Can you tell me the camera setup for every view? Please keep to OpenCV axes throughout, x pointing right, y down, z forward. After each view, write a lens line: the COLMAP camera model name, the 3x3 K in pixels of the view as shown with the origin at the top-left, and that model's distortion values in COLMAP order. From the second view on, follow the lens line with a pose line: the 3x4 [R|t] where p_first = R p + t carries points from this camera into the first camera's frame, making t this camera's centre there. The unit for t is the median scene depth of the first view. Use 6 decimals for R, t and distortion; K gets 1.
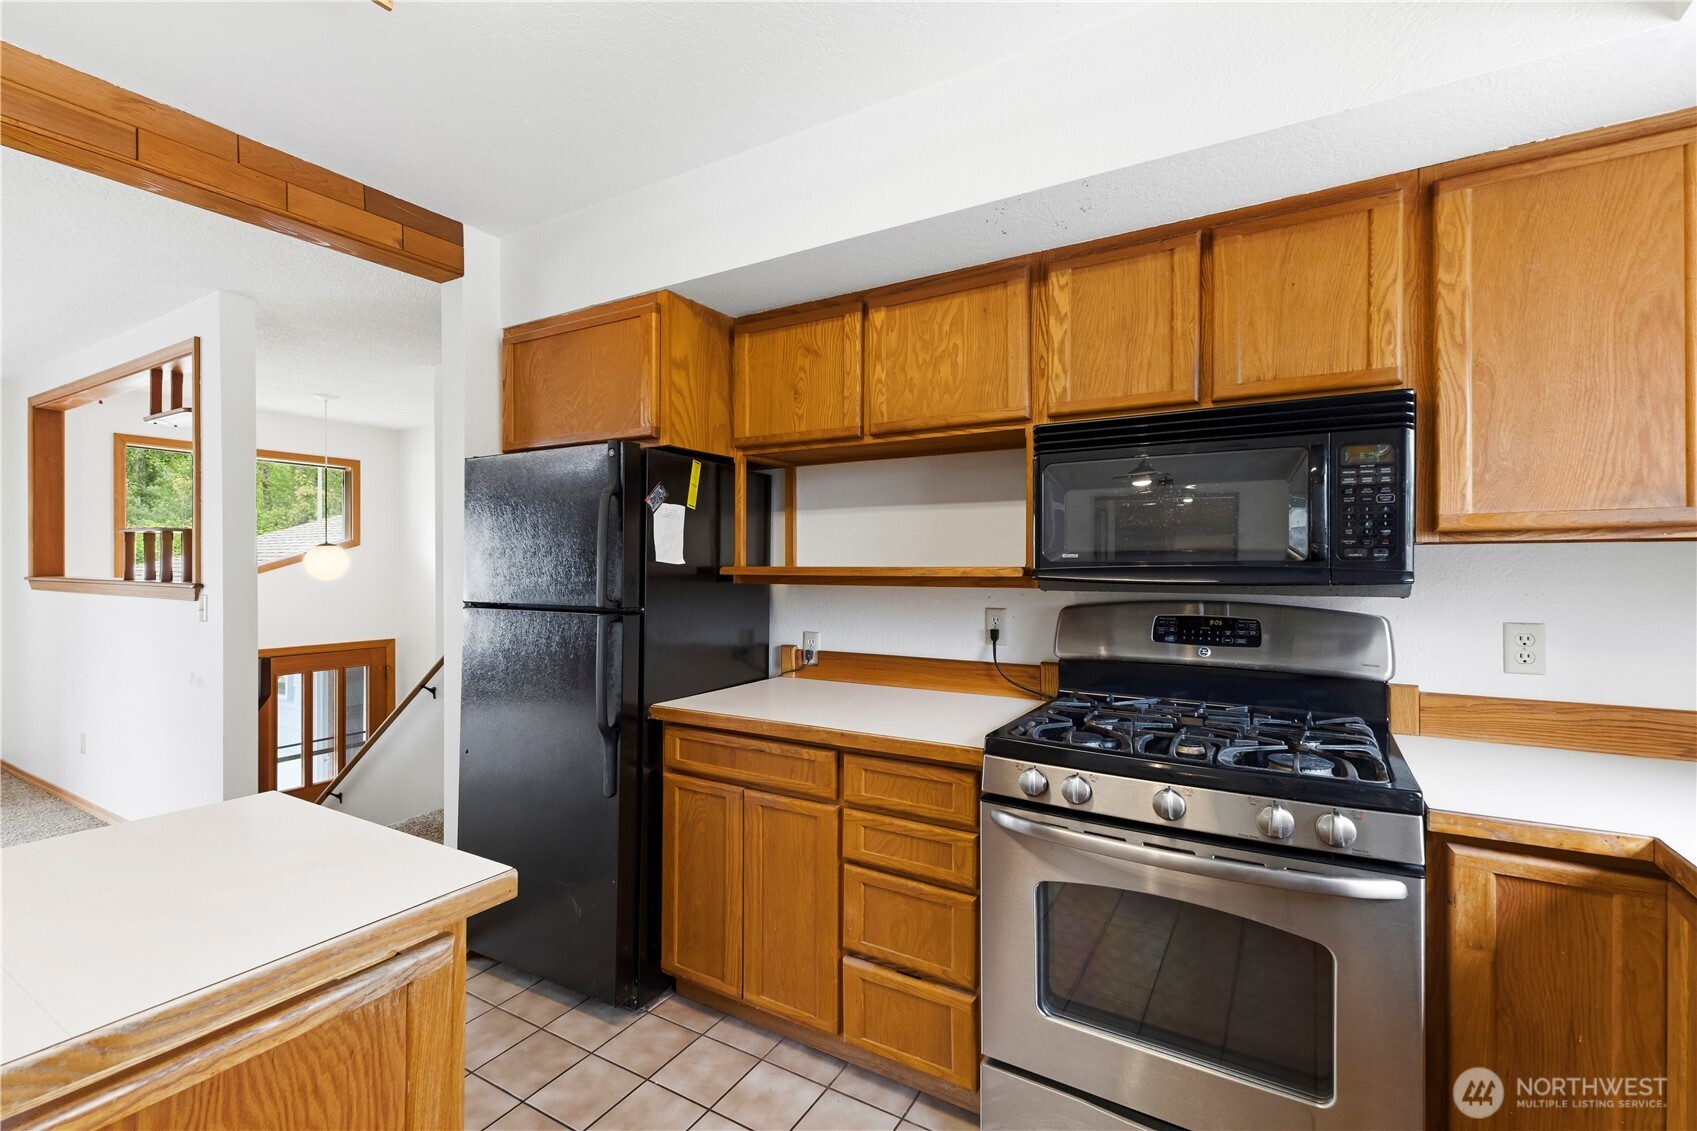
lens RADIAL K [[748.5, 0, 845.7], [0, 748.5, 565.9], [0, 0, 1]] dist [0.005849, -0.000079]
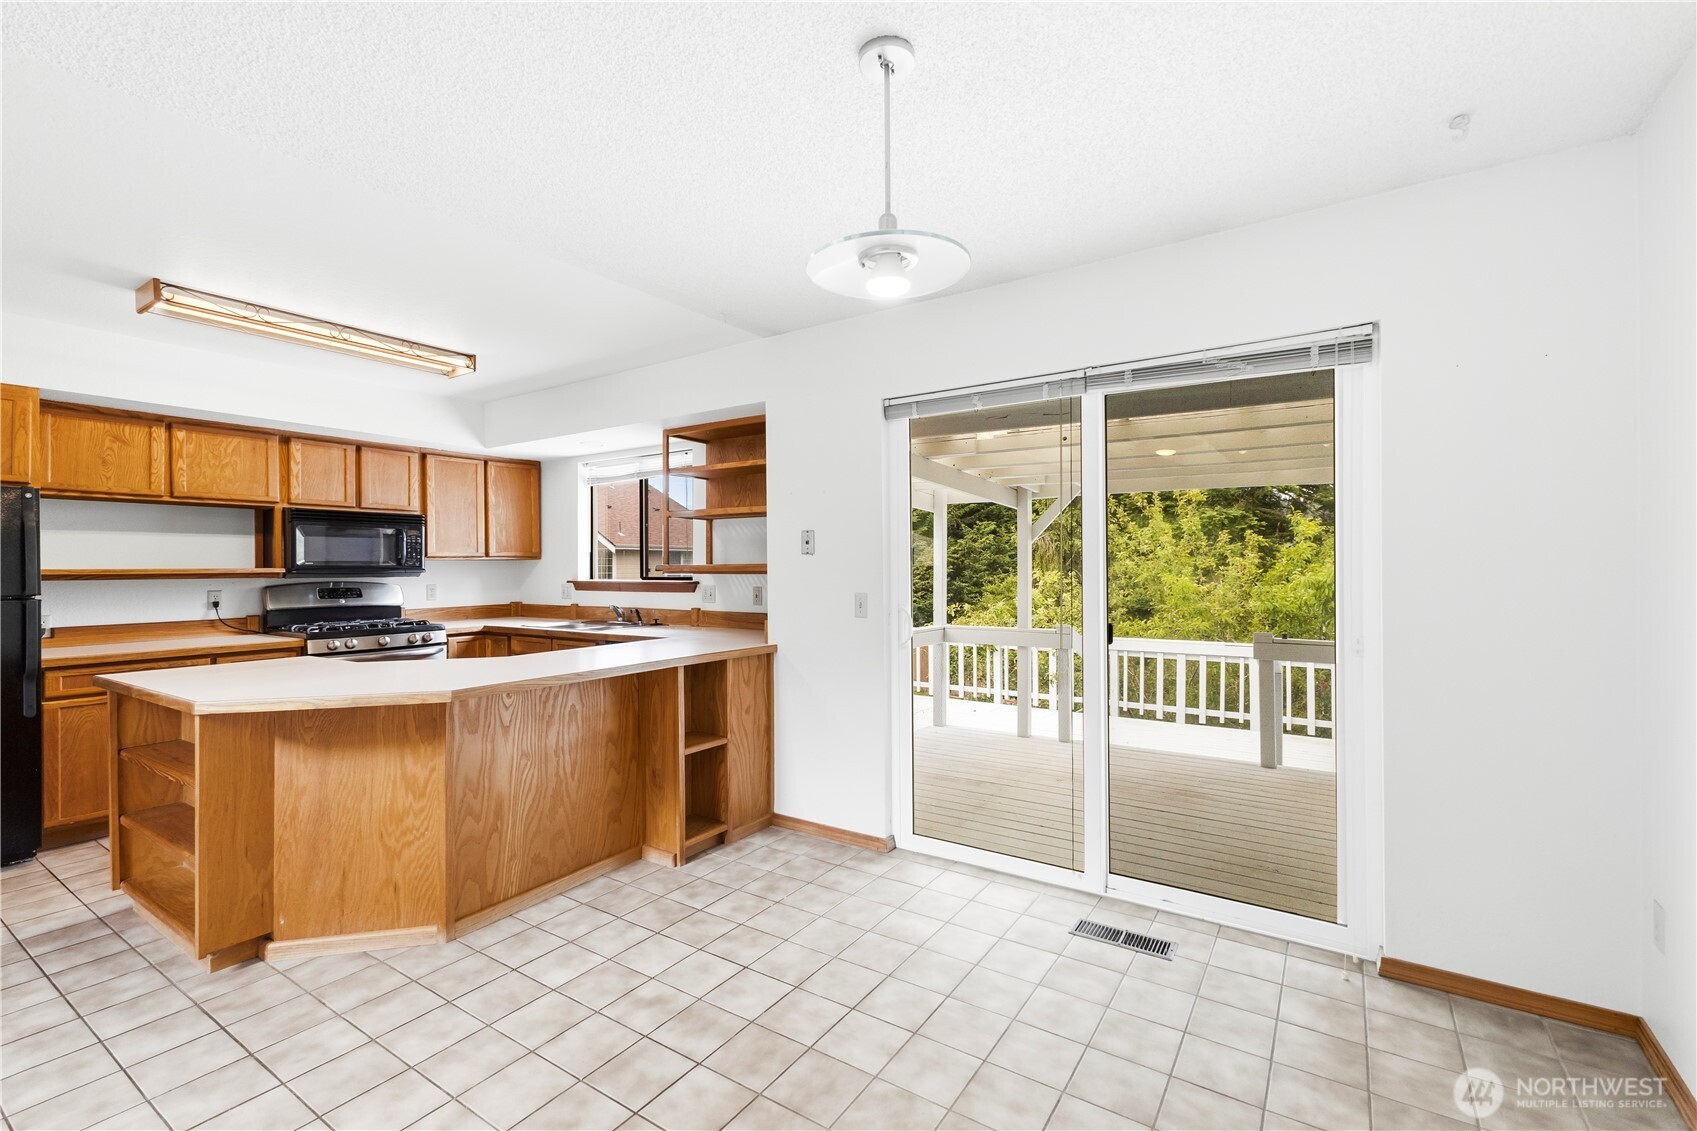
lens RADIAL K [[748.5, 0, 845.7], [0, 748.5, 565.9], [0, 0, 1]] dist [0.005849, -0.000079]
pose [[0.059238, 0.000469, 0.998244, -1.782339], [0.006856, 0.999976, -0.000876, 0.007985], [-0.998220, 0.006896, 0.059234, -0.783718]]
